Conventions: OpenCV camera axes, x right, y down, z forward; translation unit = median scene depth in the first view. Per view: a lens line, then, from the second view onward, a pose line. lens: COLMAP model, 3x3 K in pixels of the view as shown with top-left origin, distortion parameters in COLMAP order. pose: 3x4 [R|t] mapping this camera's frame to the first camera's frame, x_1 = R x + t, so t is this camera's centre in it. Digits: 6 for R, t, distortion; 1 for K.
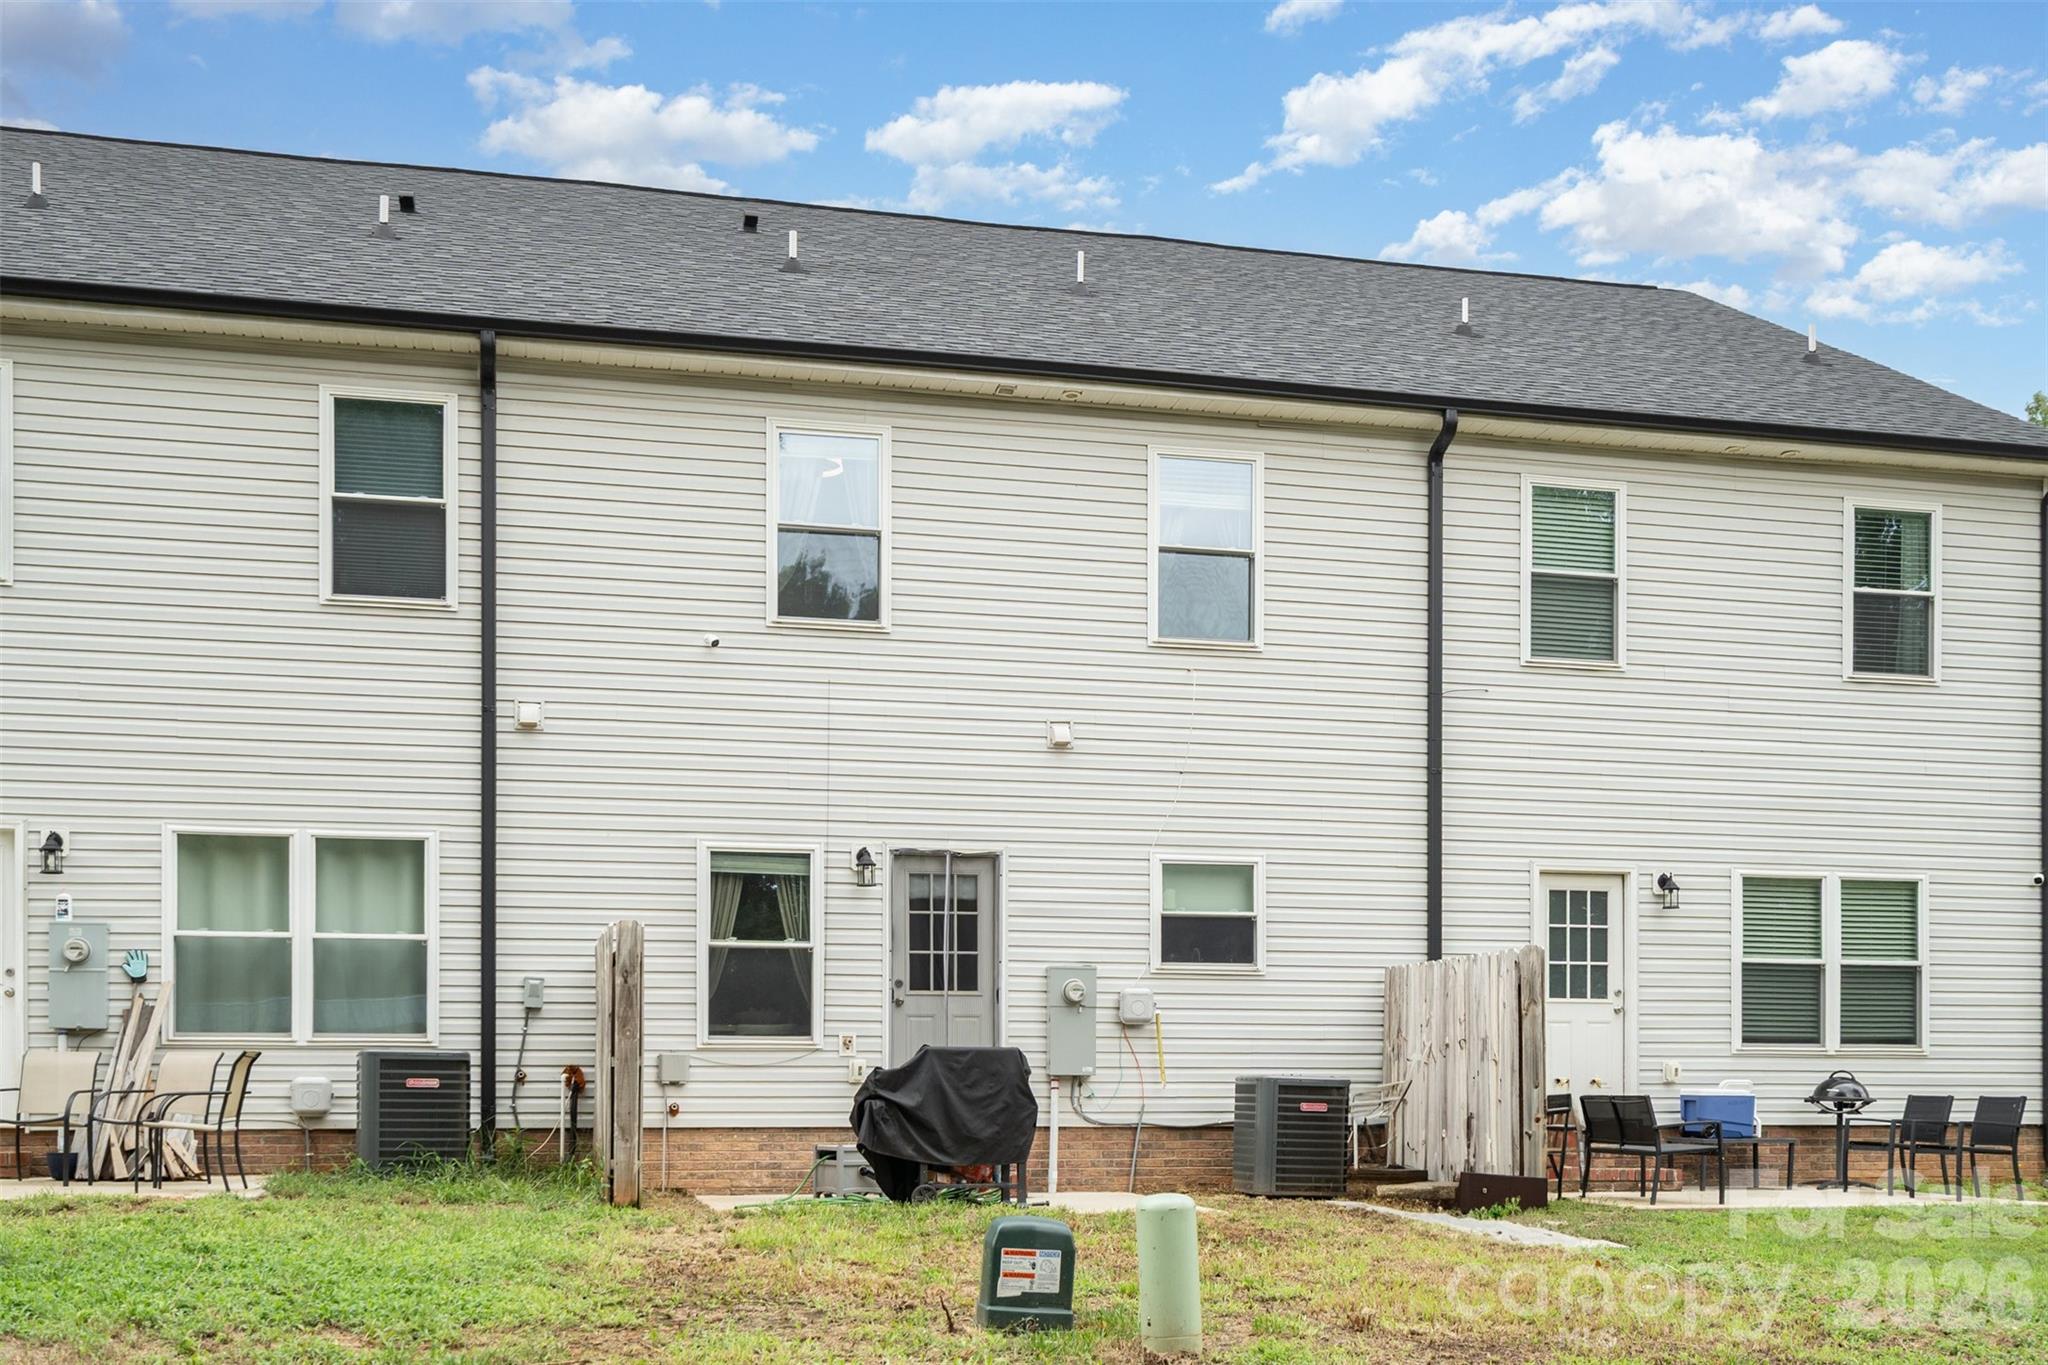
lens RADIAL K [[2037.6, 0, 1025.2], [0, 2037.6, 663.5], [0, 0, 1]] dist [0.004742, 0.000000]
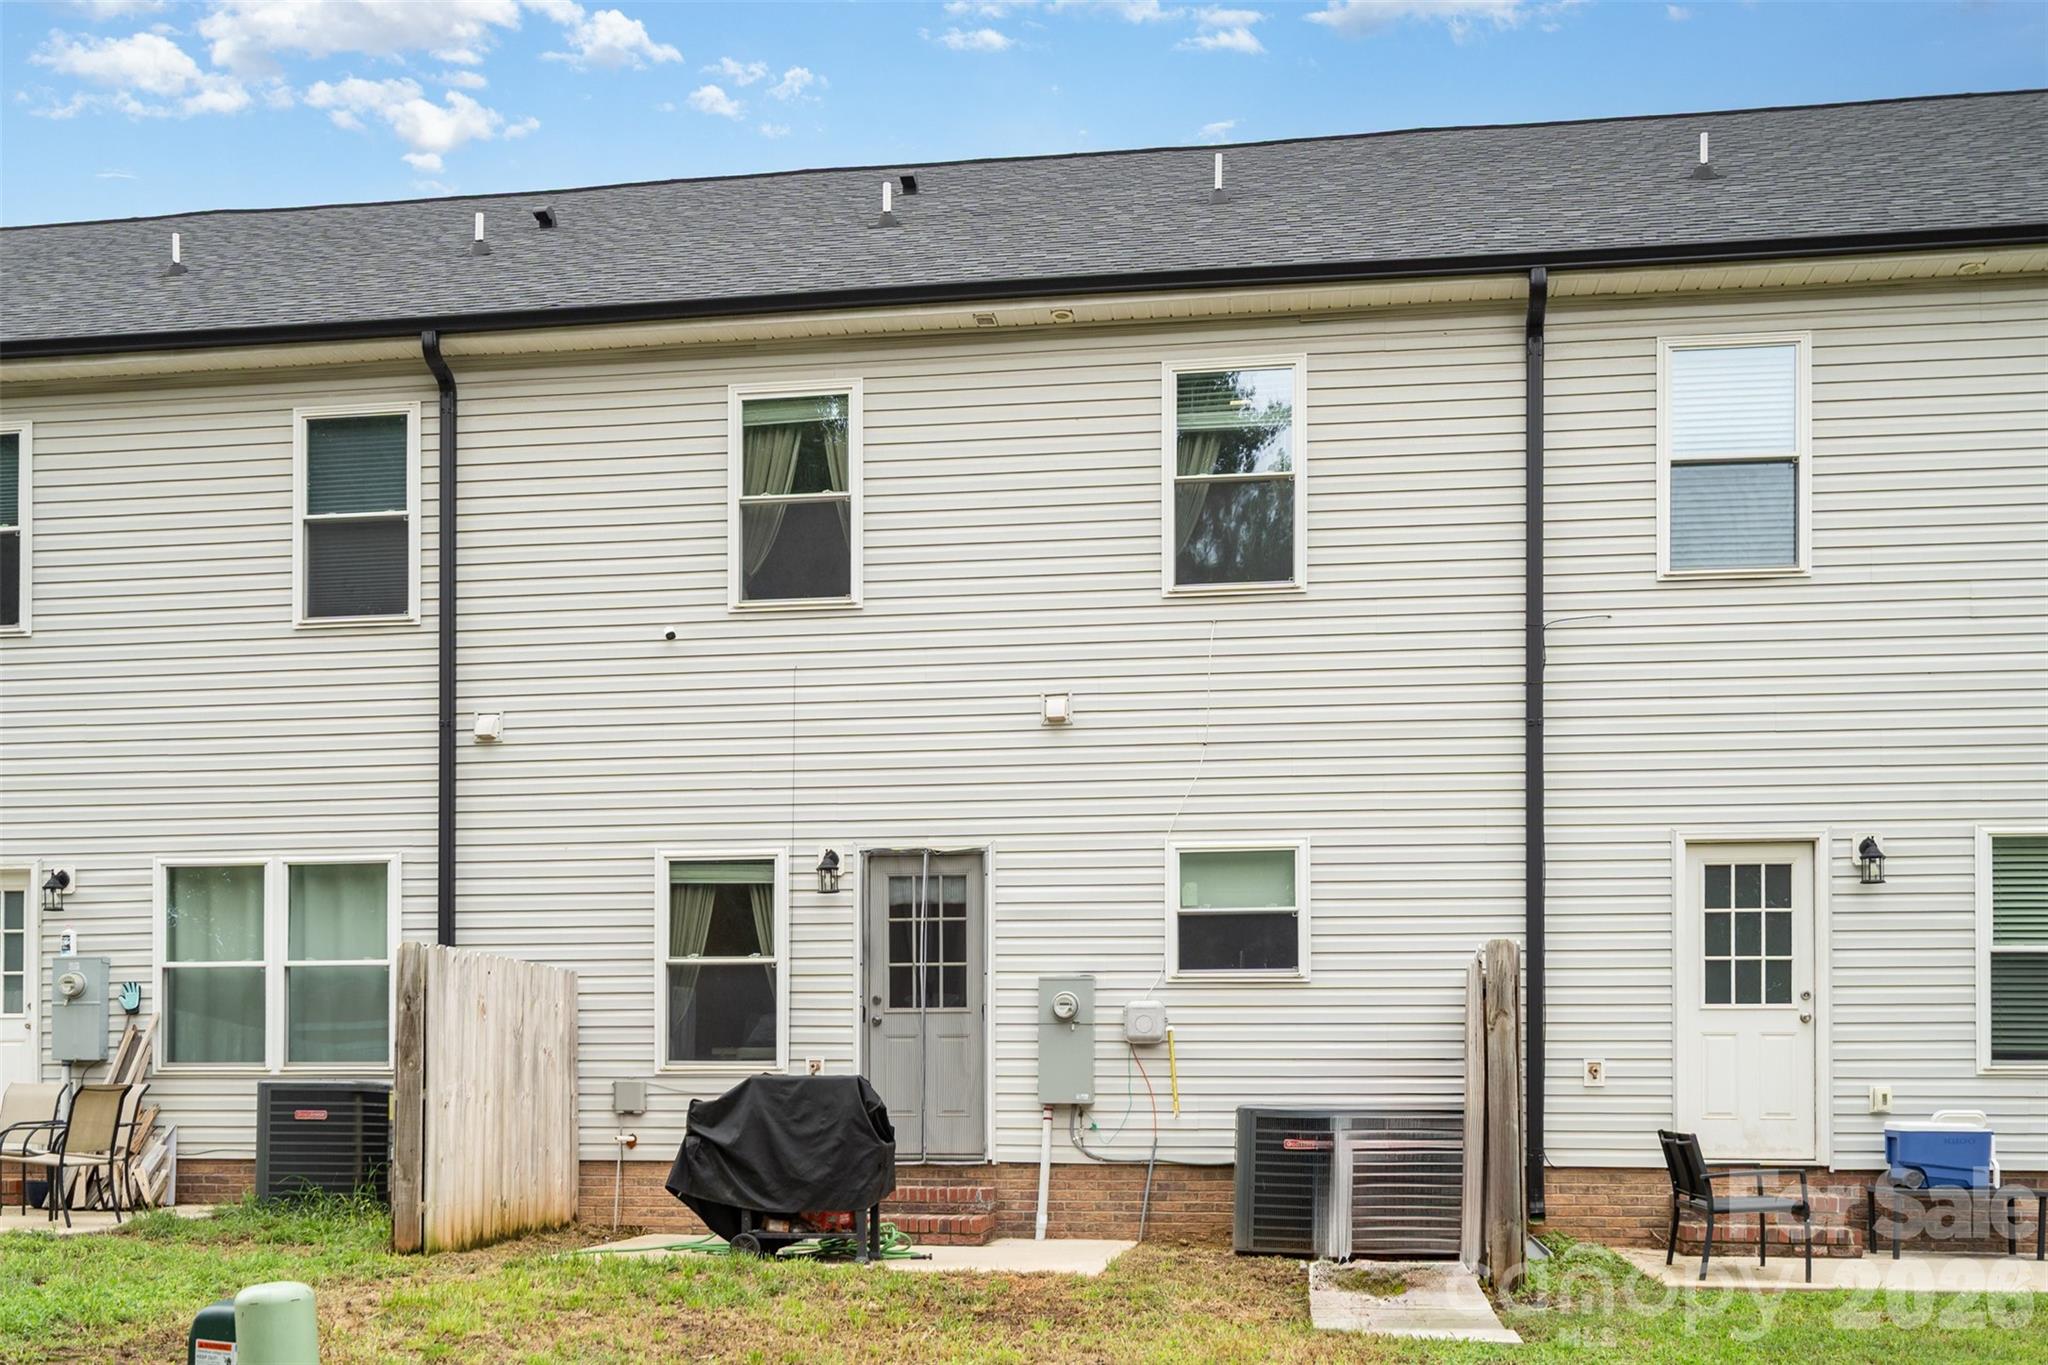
lens RADIAL K [[2045.7, 0, 1023.8], [0, 2045.7, 701.6], [0, 0, 1]] dist [0.012121, 0.000000]
pose [[0.928645, -0.070138, -0.364279, 0.333627], [0.076138, 0.997095, 0.002119, 0.029950], [0.363072, -0.029703, 0.931287, 0.195603]]
